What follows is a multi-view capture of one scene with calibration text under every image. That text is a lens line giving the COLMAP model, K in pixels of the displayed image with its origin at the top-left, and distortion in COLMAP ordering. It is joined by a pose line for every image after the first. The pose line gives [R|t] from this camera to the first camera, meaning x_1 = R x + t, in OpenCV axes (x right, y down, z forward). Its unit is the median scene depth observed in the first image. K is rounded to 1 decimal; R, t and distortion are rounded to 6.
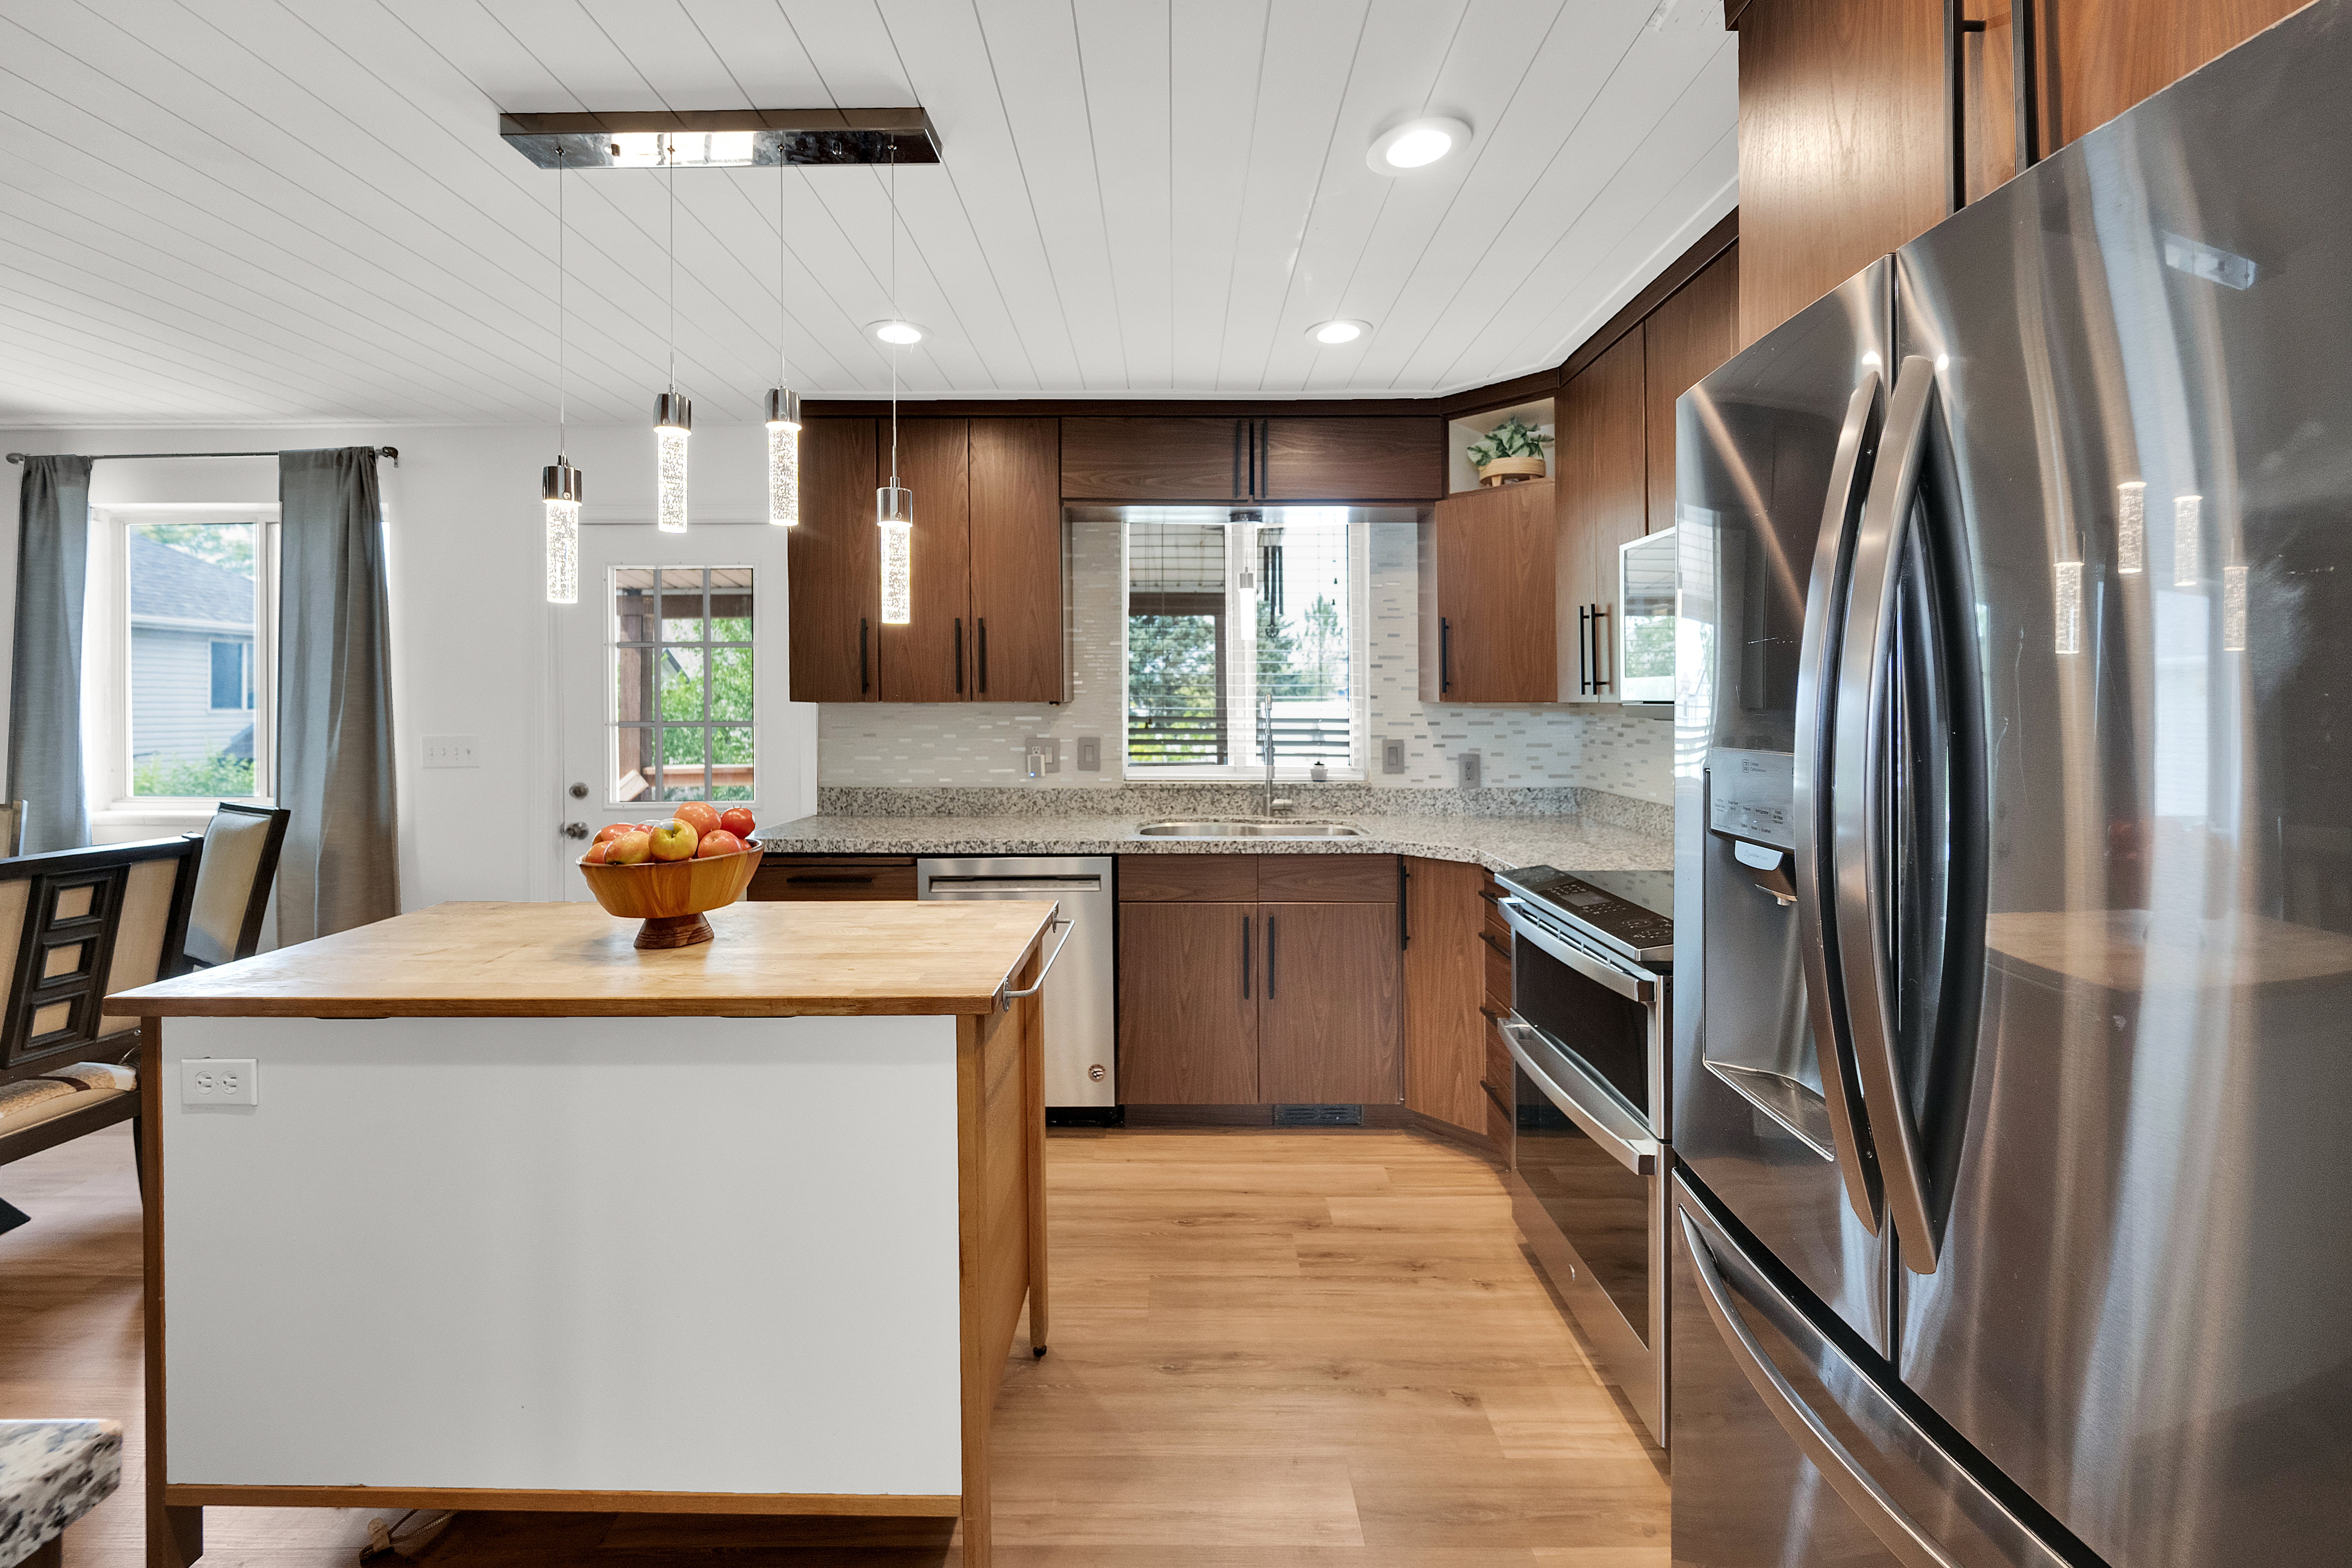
lens RADIAL K [[955.5, 0, 1194.2], [0, 955.5, 699.5], [0, 0, 1]] dist [-0.002730, 0.000703]
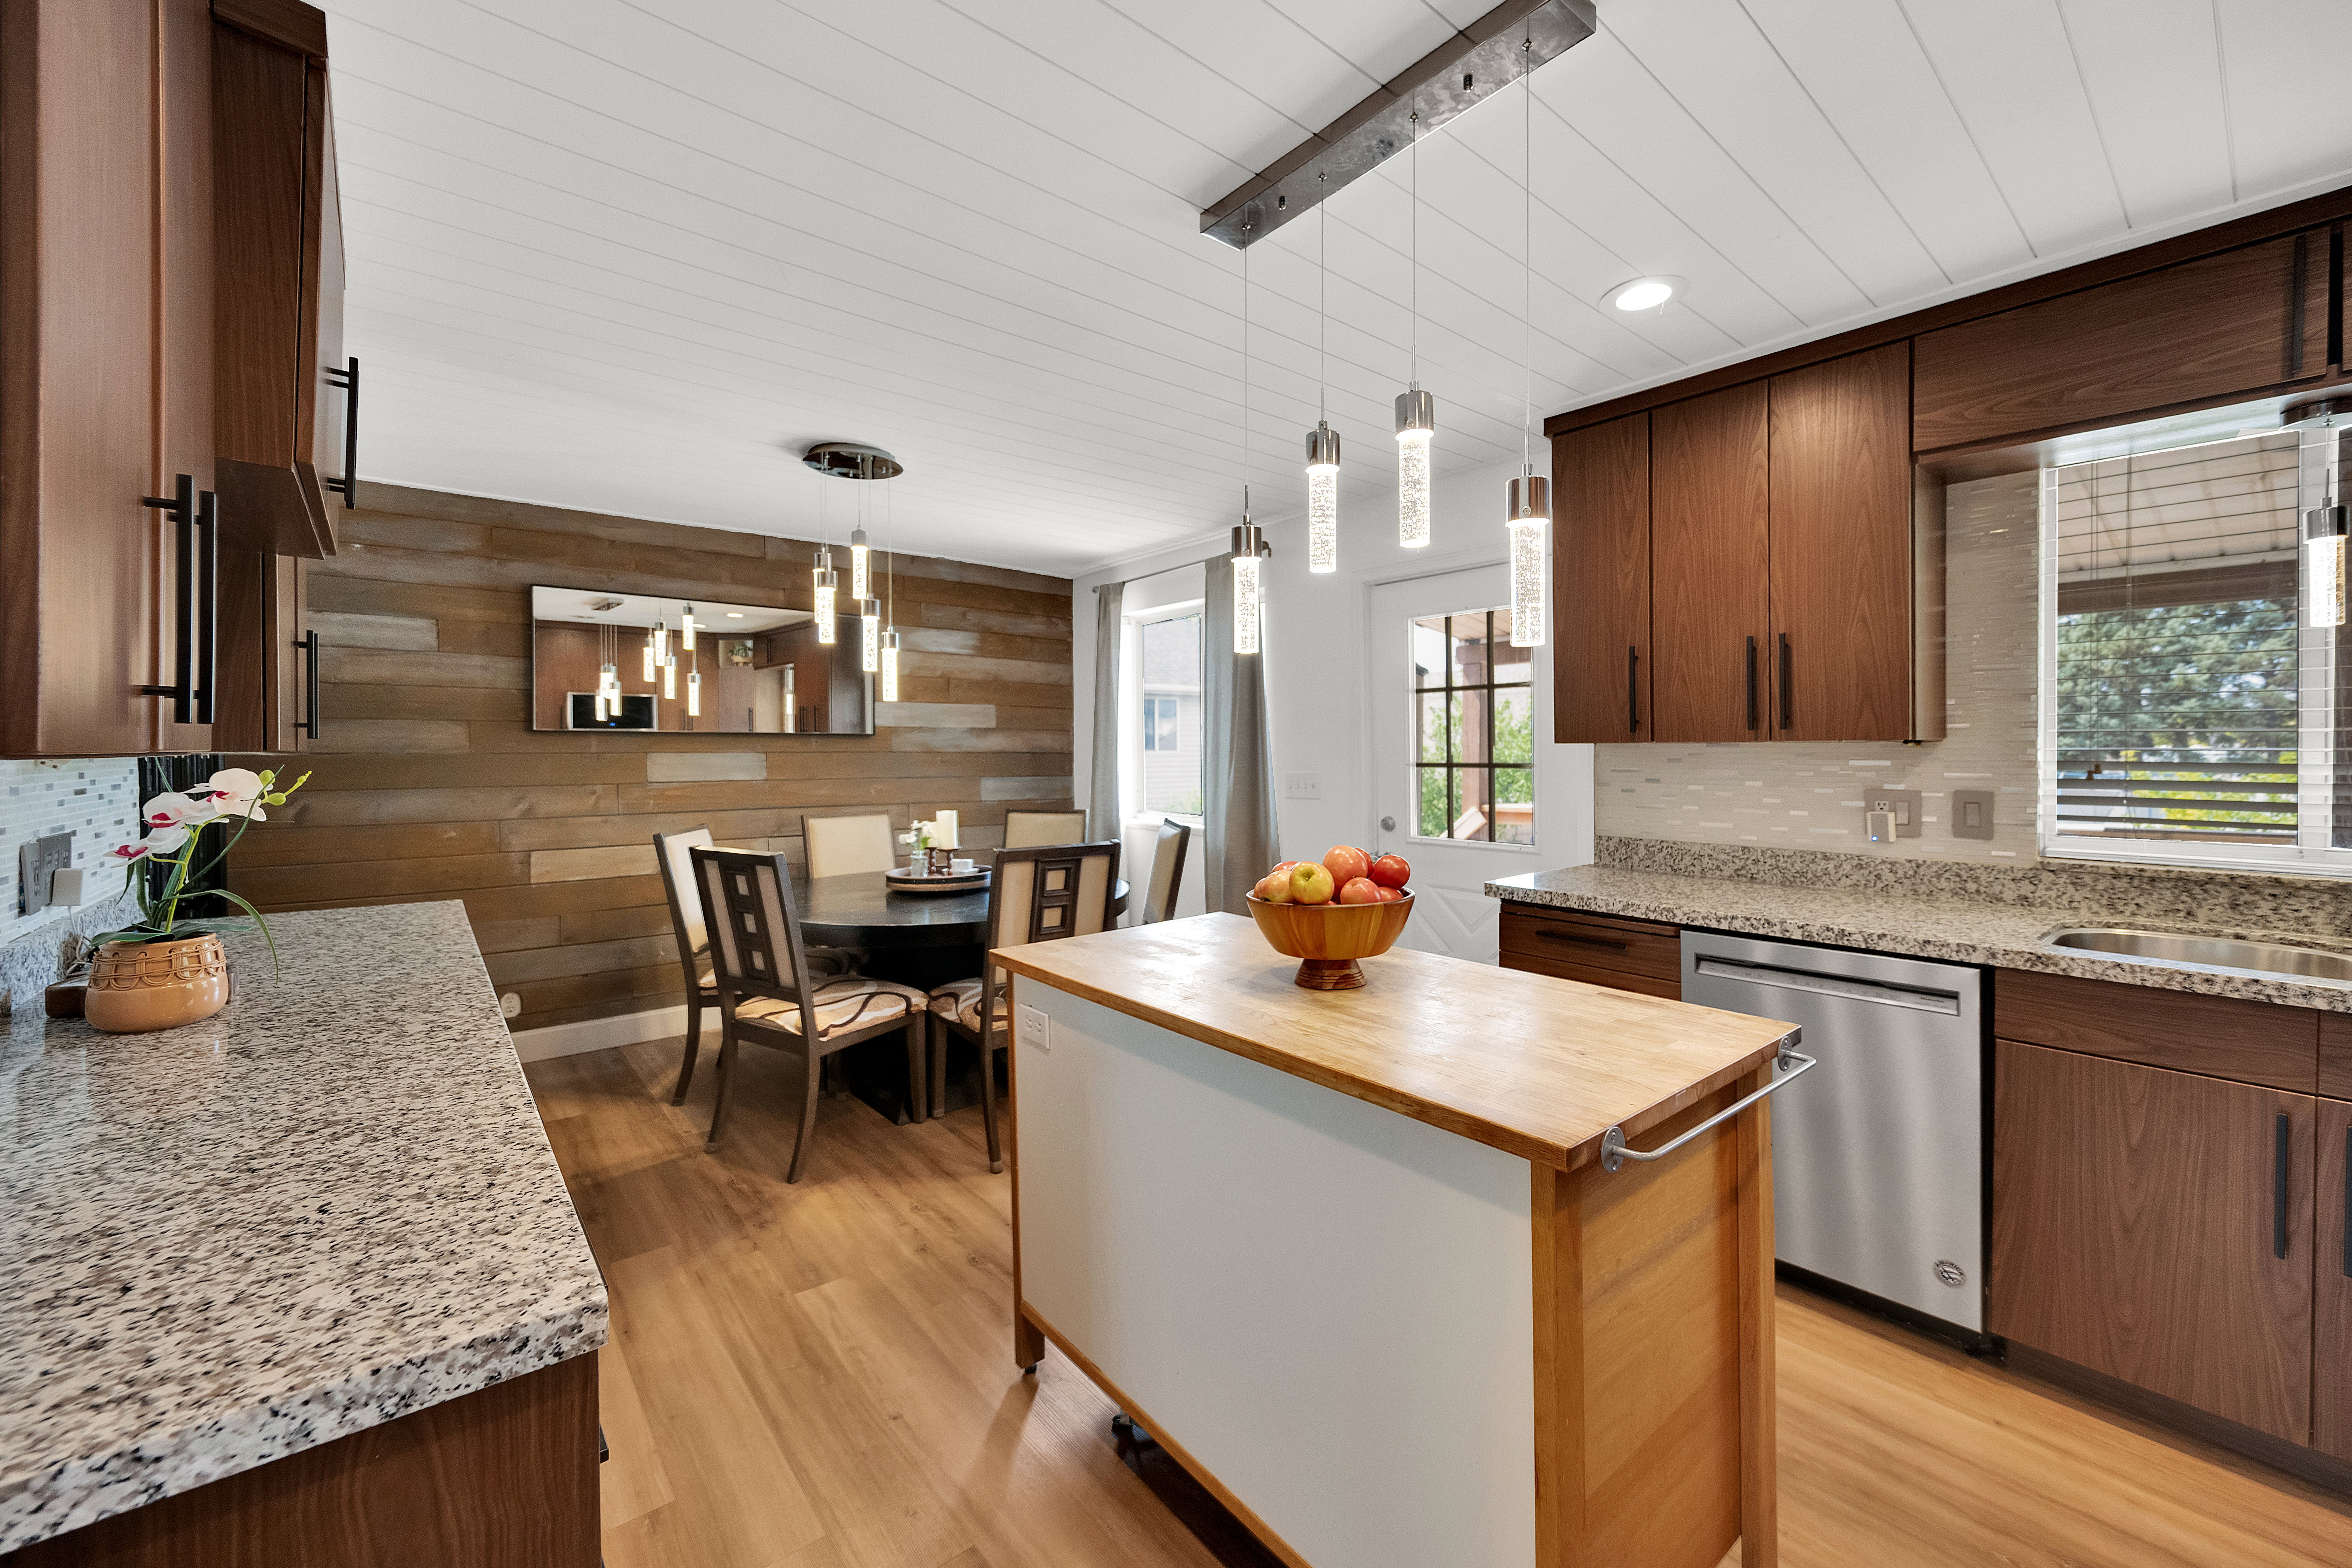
lens RADIAL K [[955.5, 0, 1164.6], [0, 955.5, 774.2], [0, 0, 1]] dist [-0.002730, 0.000703]
pose [[0.638558, 0.019272, -0.769332, 0.054600], [0.008329, 0.999455, 0.031950, 0.000308], [0.769528, -0.026809, 0.638050, 0.115270]]
